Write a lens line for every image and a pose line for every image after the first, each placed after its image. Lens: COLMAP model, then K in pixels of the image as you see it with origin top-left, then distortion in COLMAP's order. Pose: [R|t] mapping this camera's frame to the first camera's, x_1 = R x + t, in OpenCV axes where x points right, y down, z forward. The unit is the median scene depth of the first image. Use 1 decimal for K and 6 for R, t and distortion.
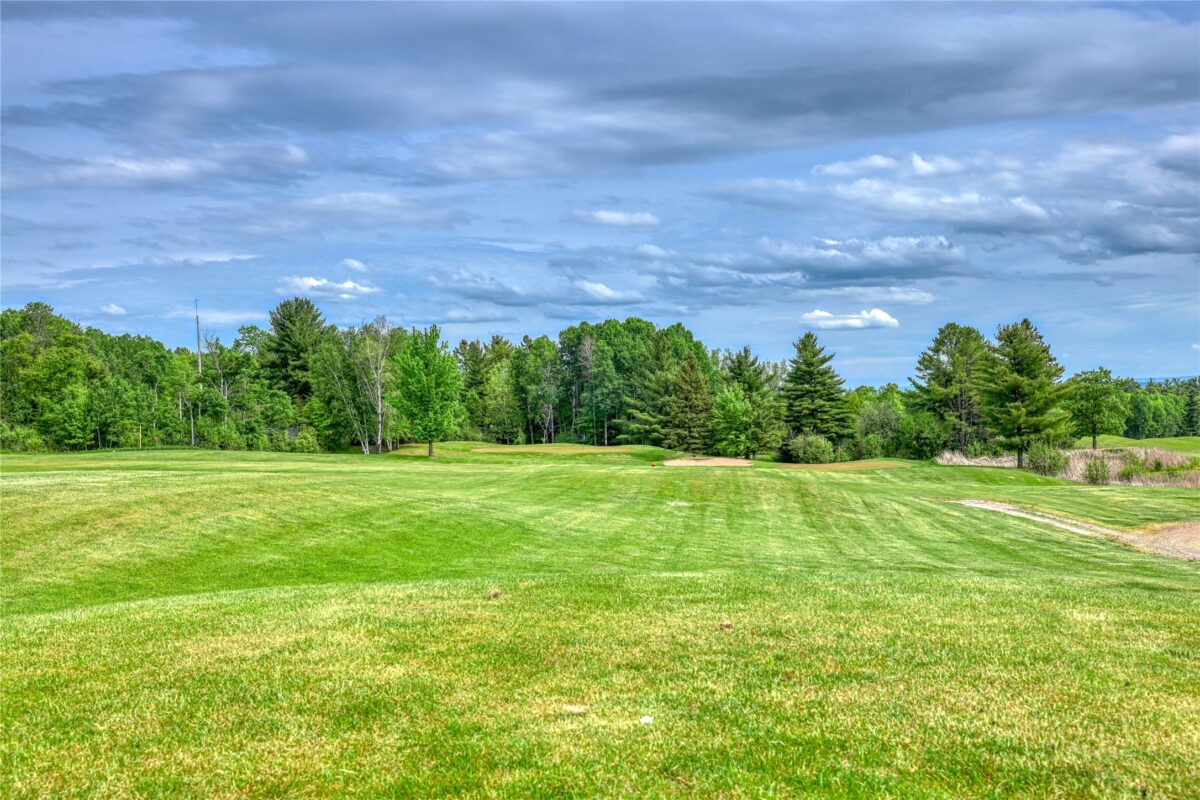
lens RADIAL K [[1178.5, 0, 598.6], [0, 1178.5, 401.8], [0, 0, 1]] dist [-0.002354, 0.000000]
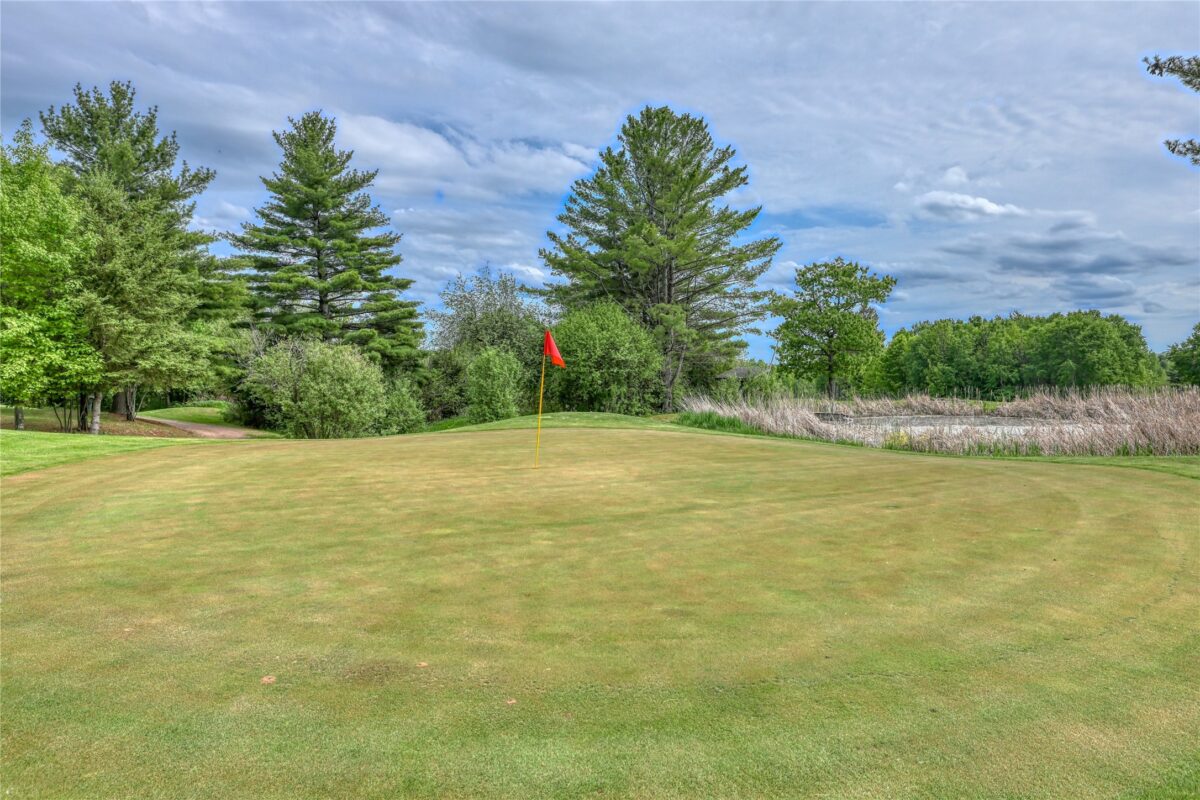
lens RADIAL K [[758.4, 0, 601.5], [0, 758.4, 397.0], [0, 0, 1]] dist [-0.001721, 0.001761]
pose [[0.854675, 0.011965, 0.519026, 0.146149], [-0.024568, 0.999546, 0.017414, 0.039621], [-0.518582, -0.027635, 0.854581, 0.824002]]
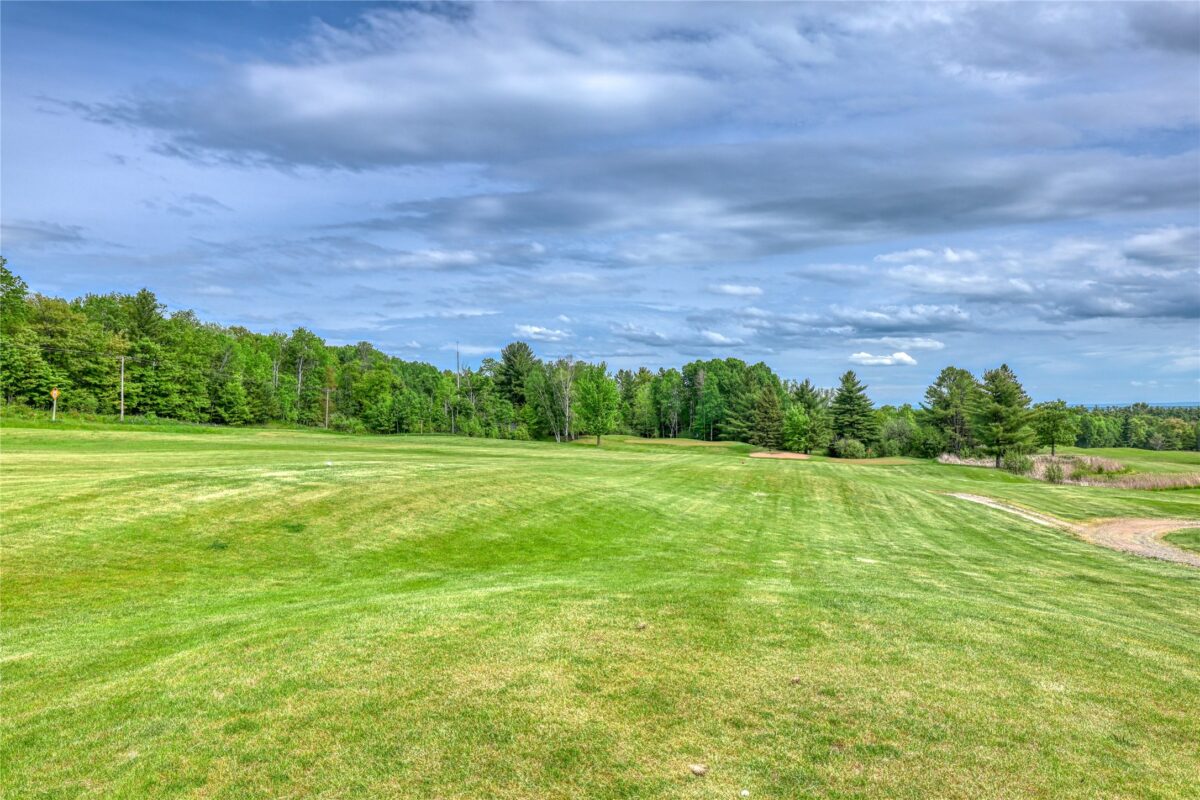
lens RADIAL K [[758.4, 0, 599.2], [0, 758.4, 400.1], [0, 0, 1]] dist [-0.001721, 0.001761]
pose [[0.989616, 0.027138, -0.141153, -0.000668], [-0.028292, 0.999581, -0.006173, -0.007030], [0.140926, 0.010103, 0.989969, -0.000357]]
